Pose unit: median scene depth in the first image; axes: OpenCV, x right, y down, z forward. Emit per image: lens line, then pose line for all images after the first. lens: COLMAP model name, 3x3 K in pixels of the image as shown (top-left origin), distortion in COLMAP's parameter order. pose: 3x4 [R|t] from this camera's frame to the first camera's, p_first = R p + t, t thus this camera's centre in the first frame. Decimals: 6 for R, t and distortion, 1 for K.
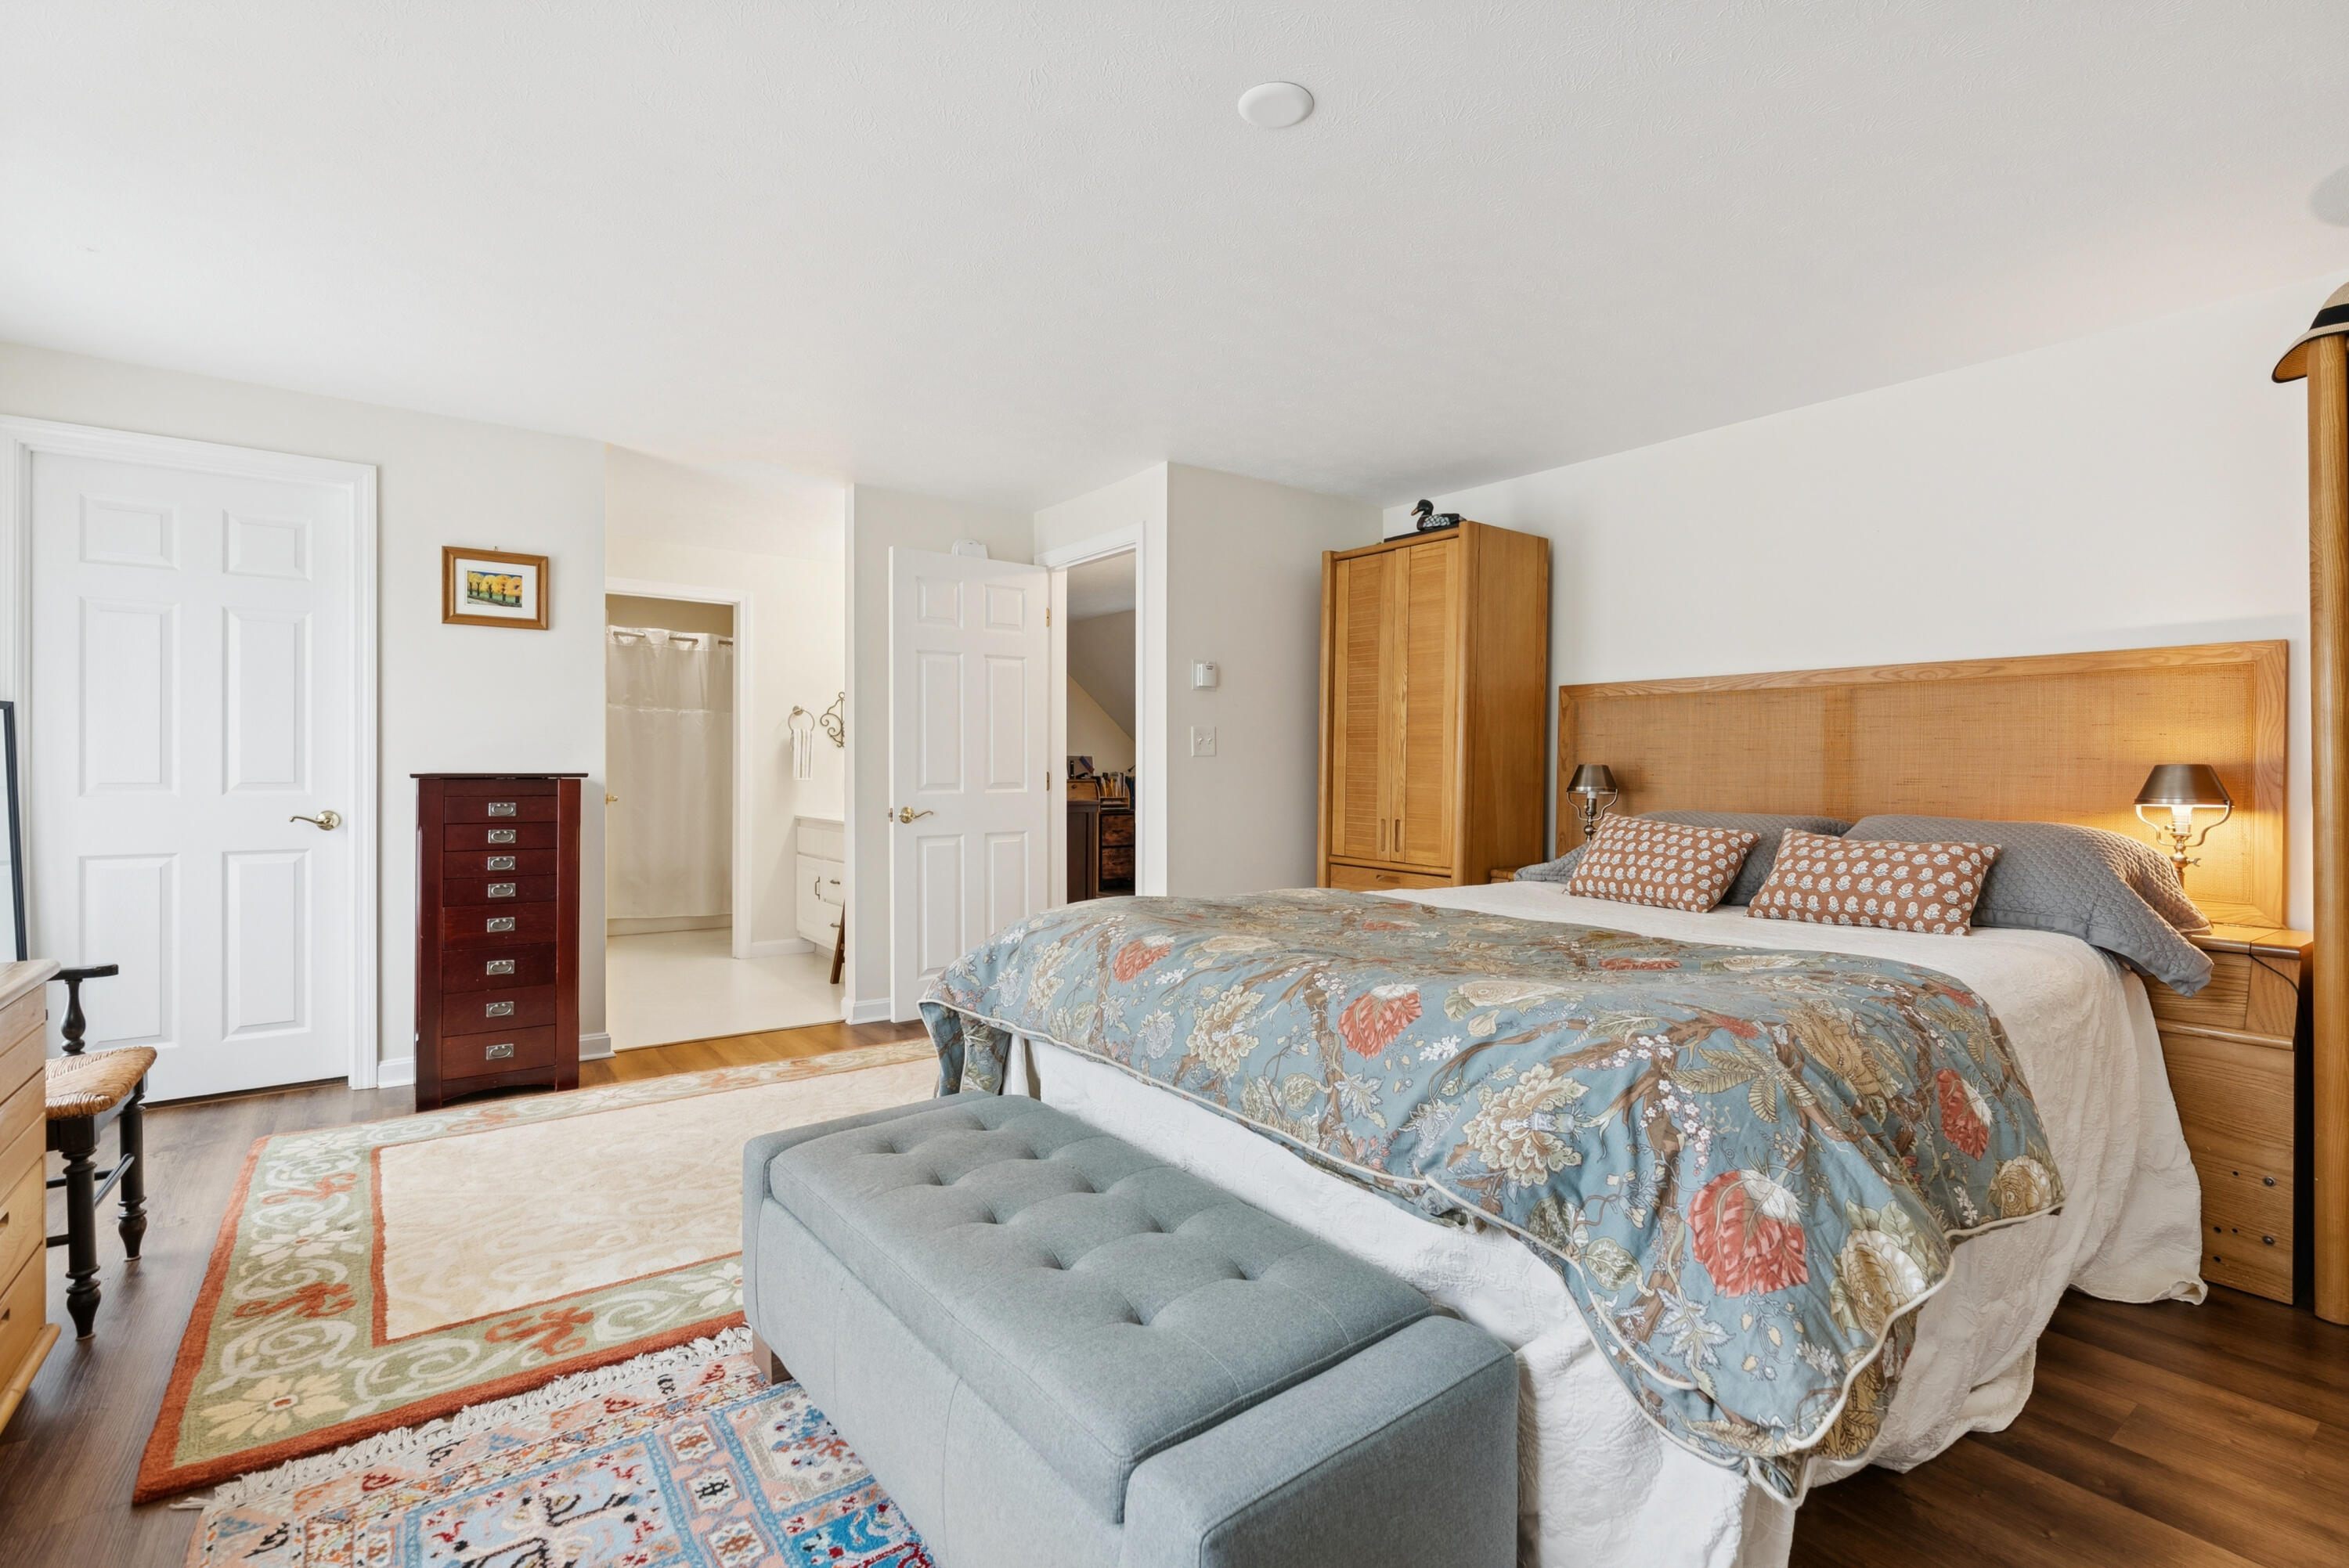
lens RADIAL K [[1065.1, 0, 1172.0], [0, 1065.1, 772.7], [0, 0, 1]] dist [-0.001701, 0.000625]
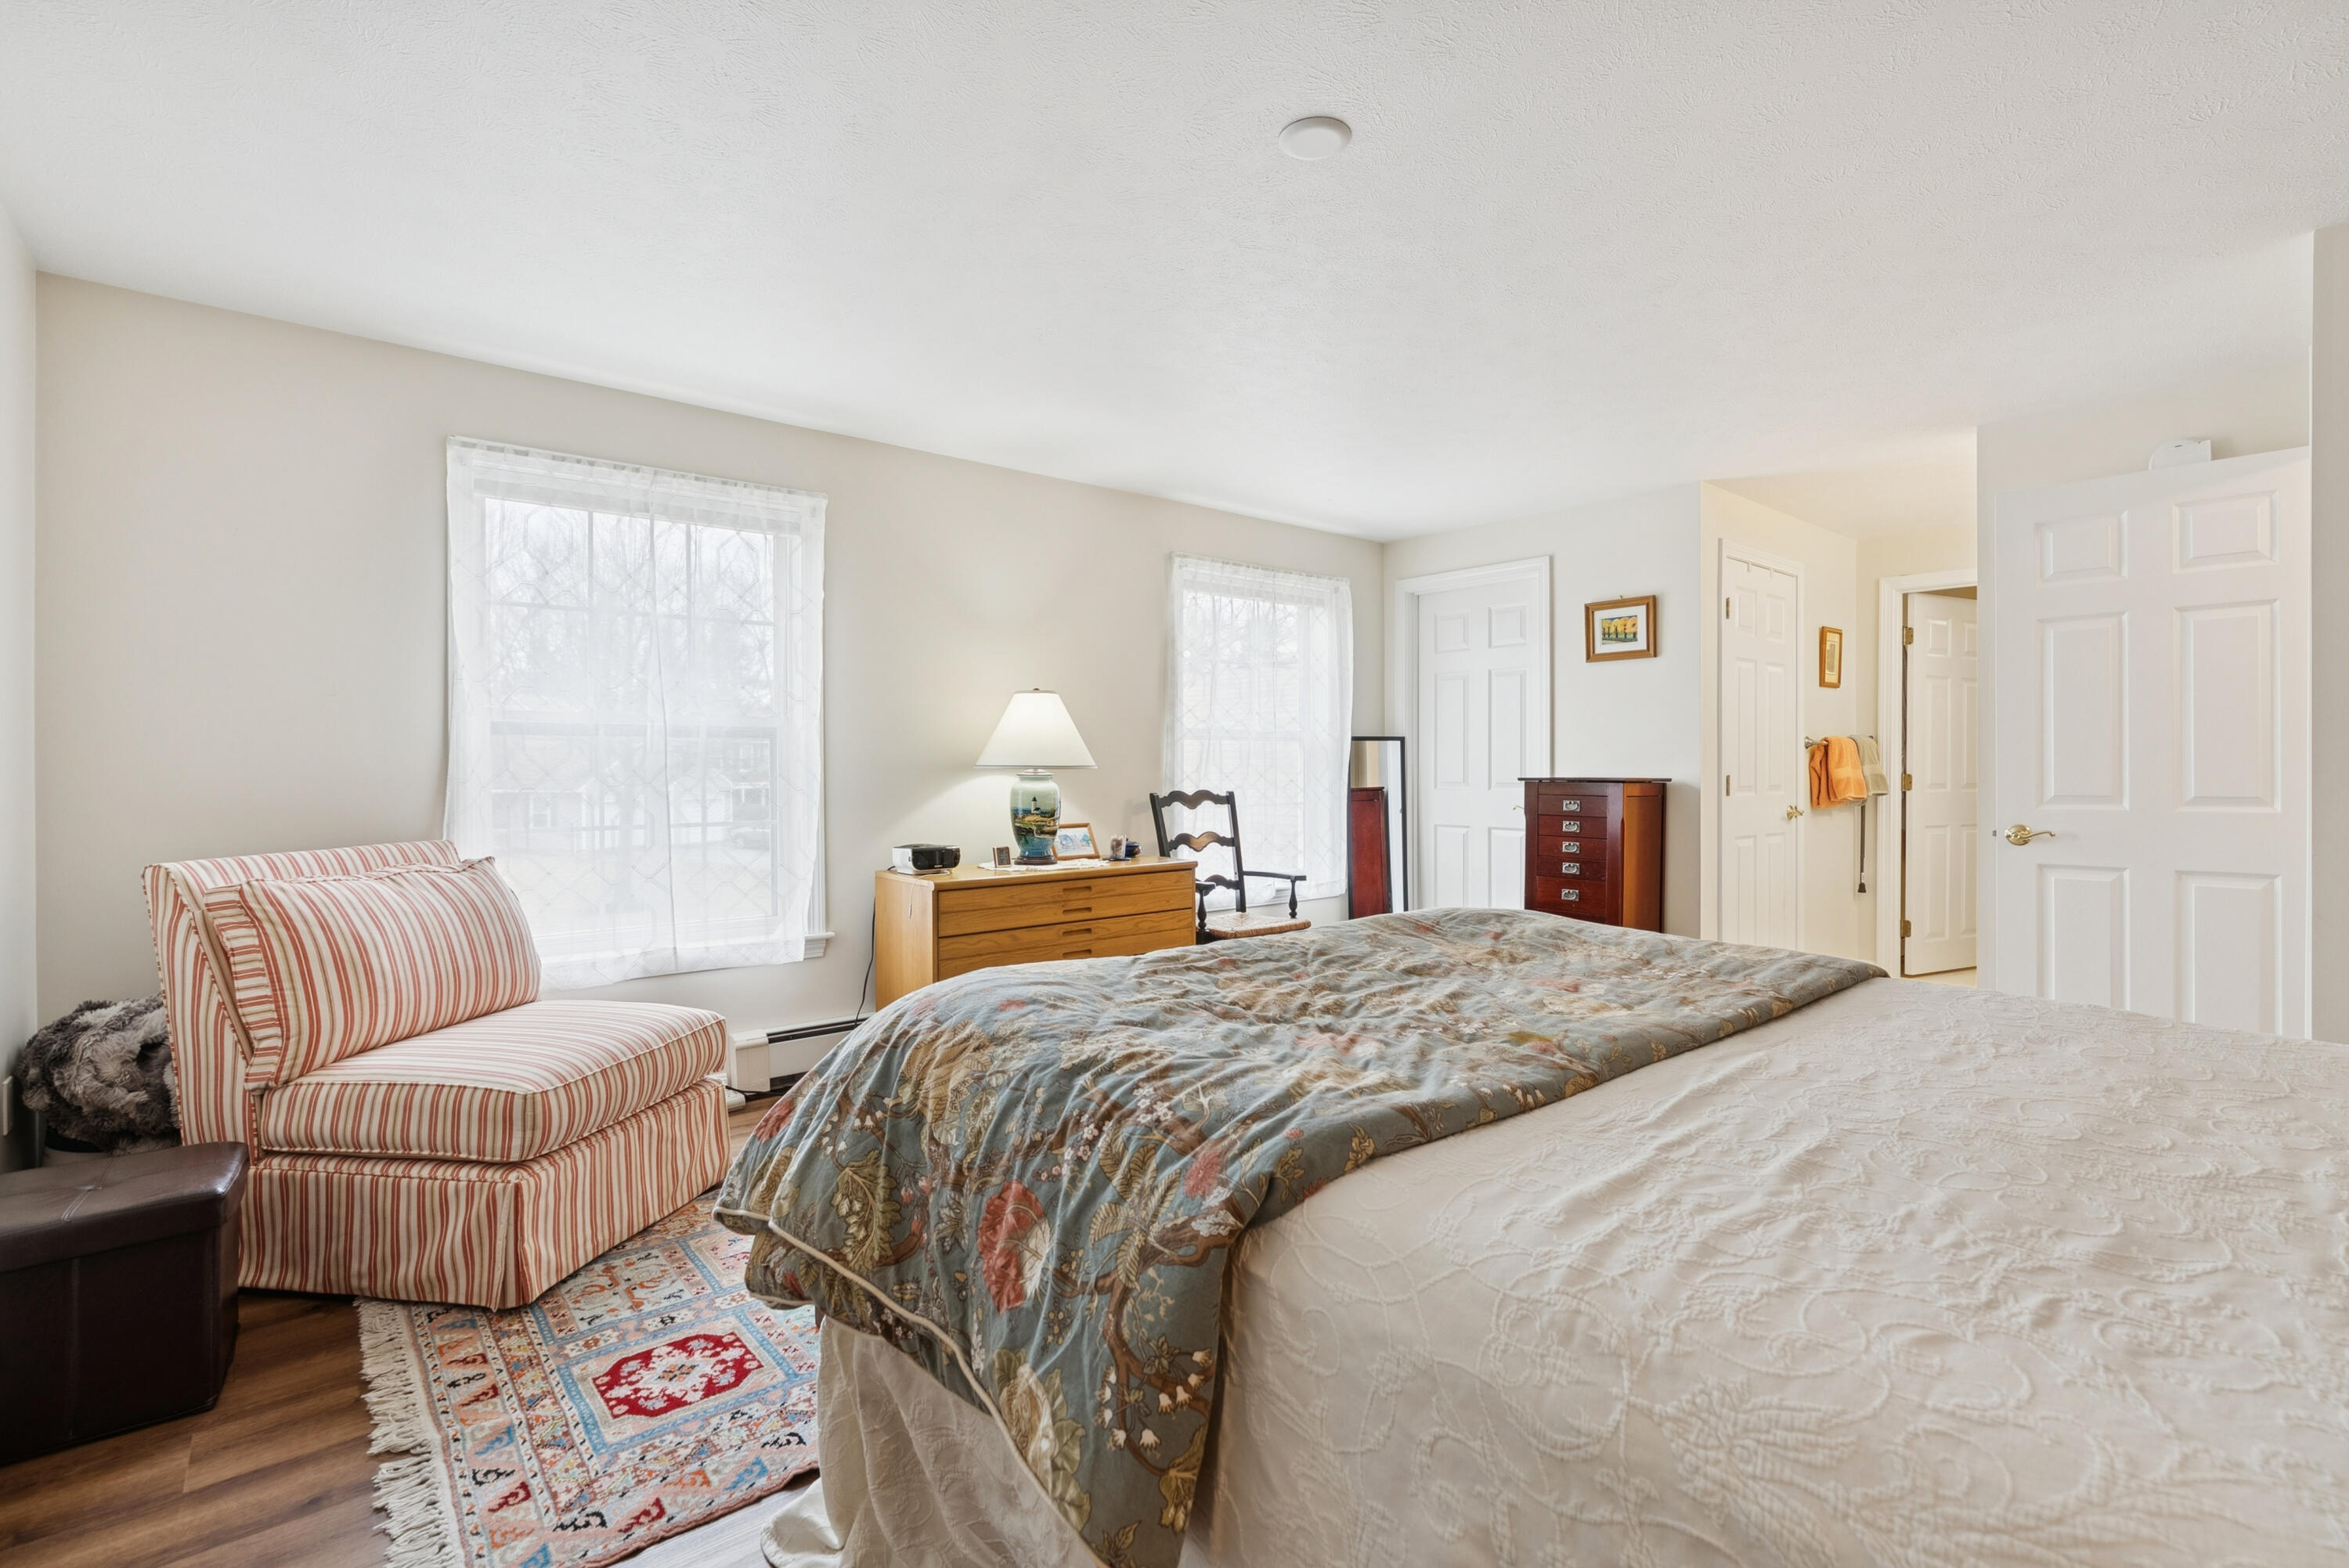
lens RADIAL K [[1065.1, 0, 1172.0], [0, 1065.1, 772.7], [0, 0, 1]] dist [-0.001701, 0.000625]
pose [[0.068493, 0.000641, -0.997651, 0.939618], [-0.005511, 0.999985, 0.000264, -0.004613], [0.997636, 0.005480, 0.068496, 0.646669]]
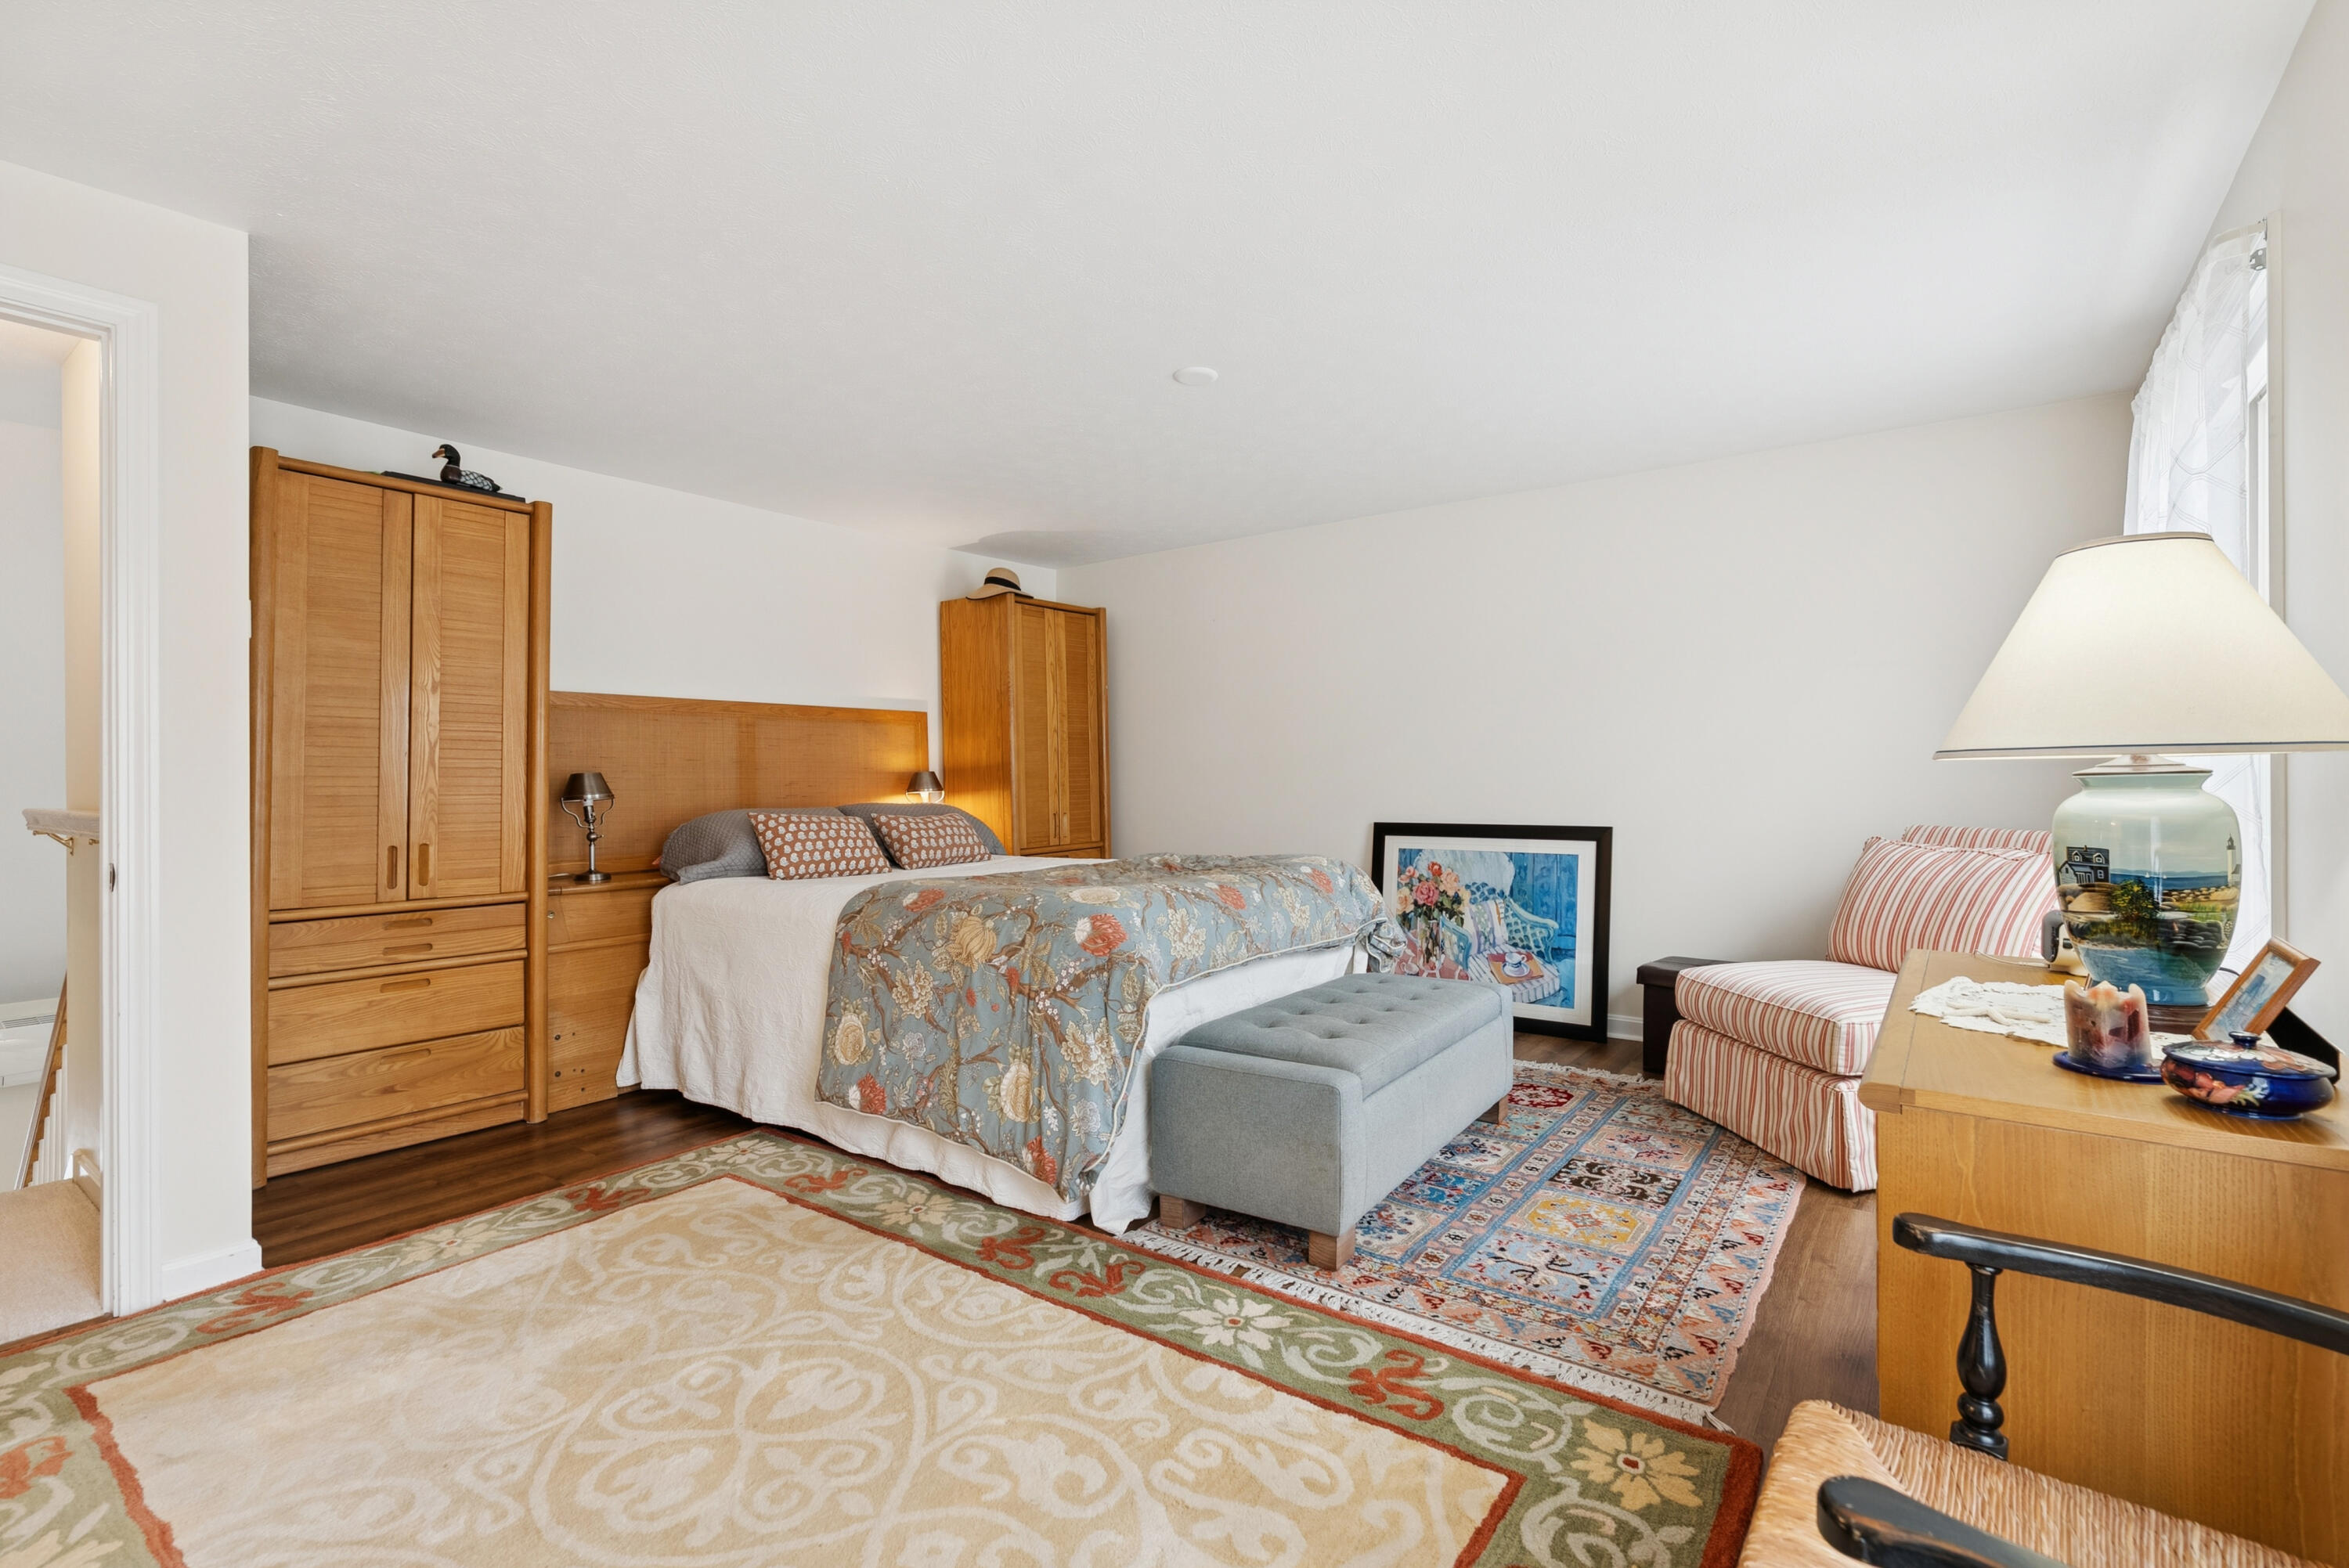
lens RADIAL K [[1065.1, 0, 1172.0], [0, 1065.1, 772.7], [0, 0, 1]] dist [-0.001701, 0.000625]
pose [[-0.295786, -0.001797, 0.955252, -1.236041], [0.007999, 0.999959, 0.004358, -0.011965], [-0.955221, 0.008930, -0.295760, 1.273692]]
